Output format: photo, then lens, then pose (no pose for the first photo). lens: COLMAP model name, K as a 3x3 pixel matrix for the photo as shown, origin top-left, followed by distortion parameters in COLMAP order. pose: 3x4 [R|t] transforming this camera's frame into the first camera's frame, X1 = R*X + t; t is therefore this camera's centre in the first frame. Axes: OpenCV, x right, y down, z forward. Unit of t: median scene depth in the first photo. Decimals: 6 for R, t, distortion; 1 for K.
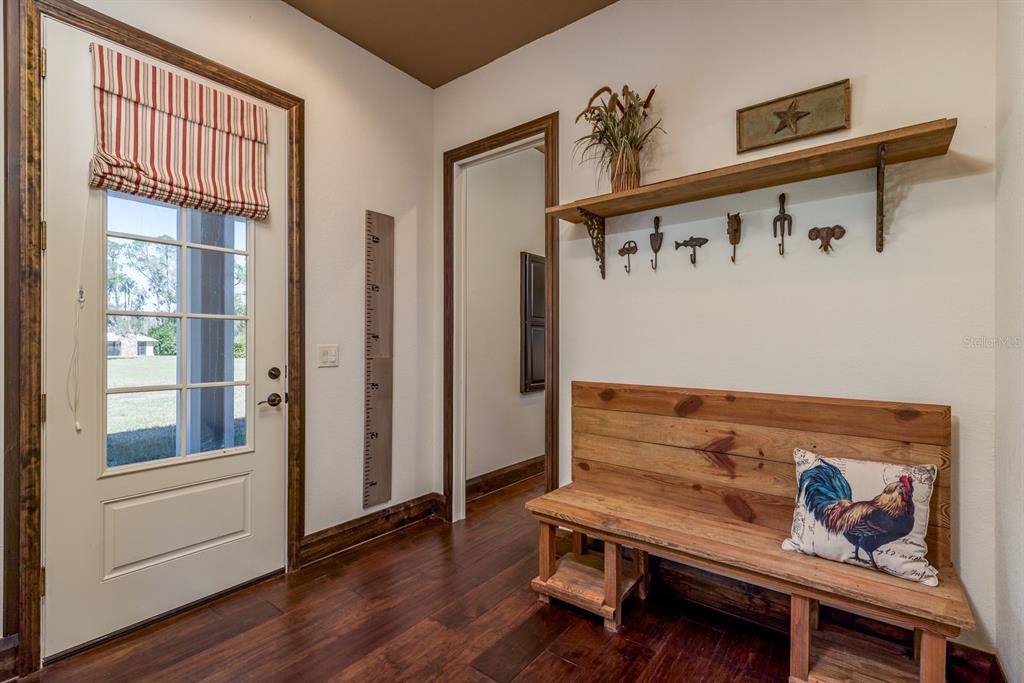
lens RADIAL K [[465.6, 0, 513.3], [0, 465.6, 340.2], [0, 0, 1]] dist [0.011815, -0.000913]
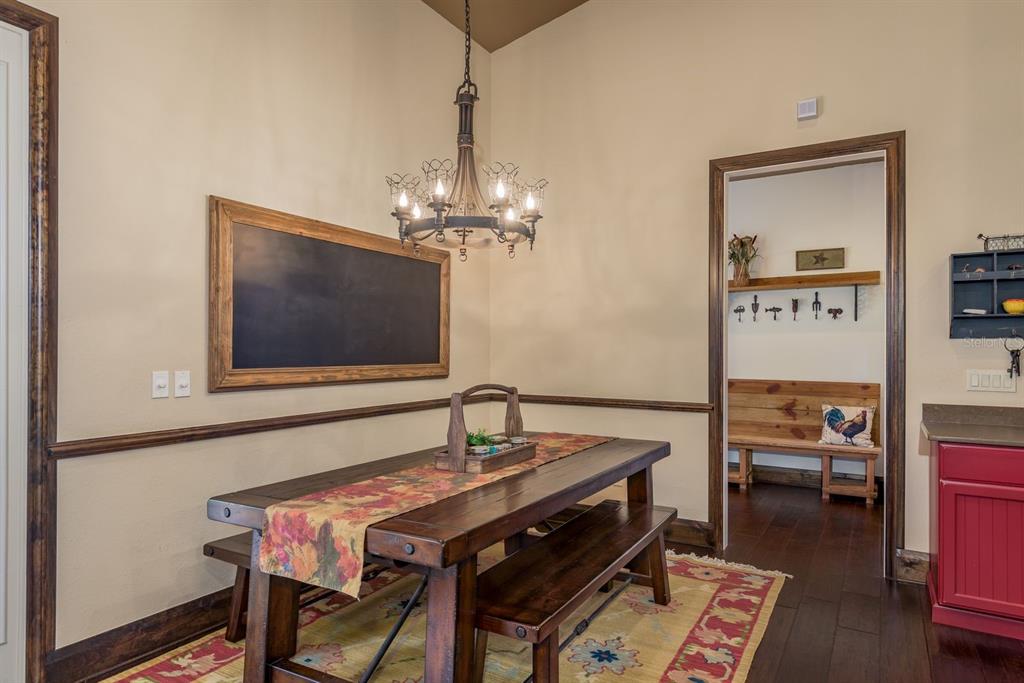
lens RADIAL K [[572.1, 0, 522.3], [0, 572.1, 347.7], [0, 0, 1]] dist [-0.000512, -0.002860]
pose [[0.994219, 0.001930, 0.107352, -1.135934], [-0.001878, 0.999998, -0.000591, -0.042565], [-0.107353, 0.000386, 0.994221, -1.593539]]
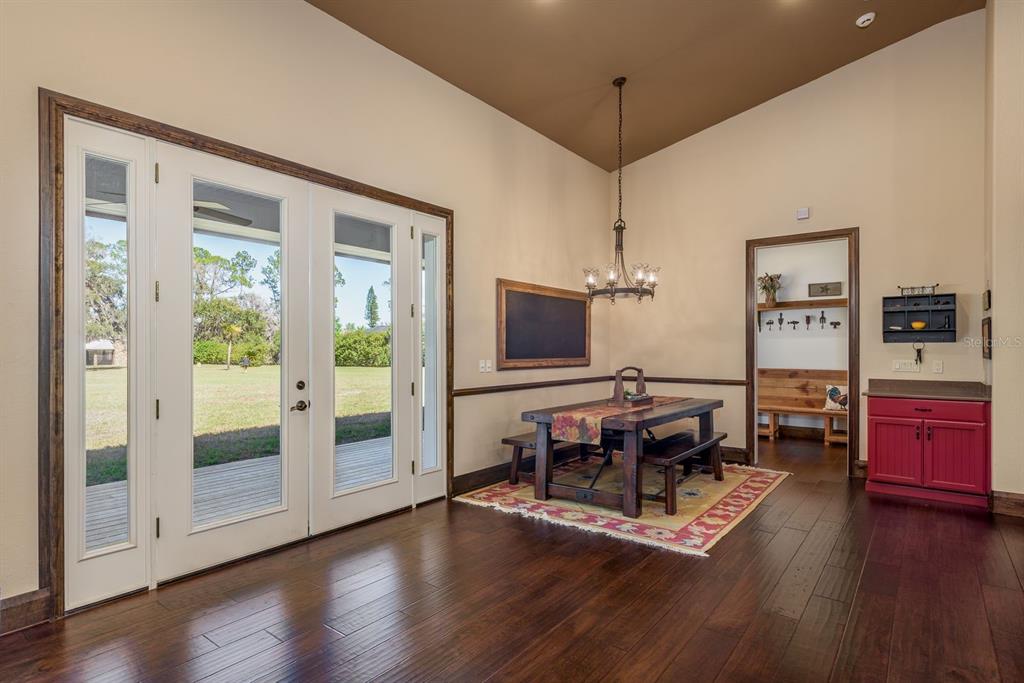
lens RADIAL K [[506.1, 0, 514.7], [0, 506.1, 348.4], [0, 0, 1]] dist [-0.003937, -0.001117]
pose [[0.999680, -0.002115, -0.025214, -1.594231], [0.002128, 0.999998, 0.000452, -0.047860], [0.025213, -0.000505, 0.999682, -2.769070]]
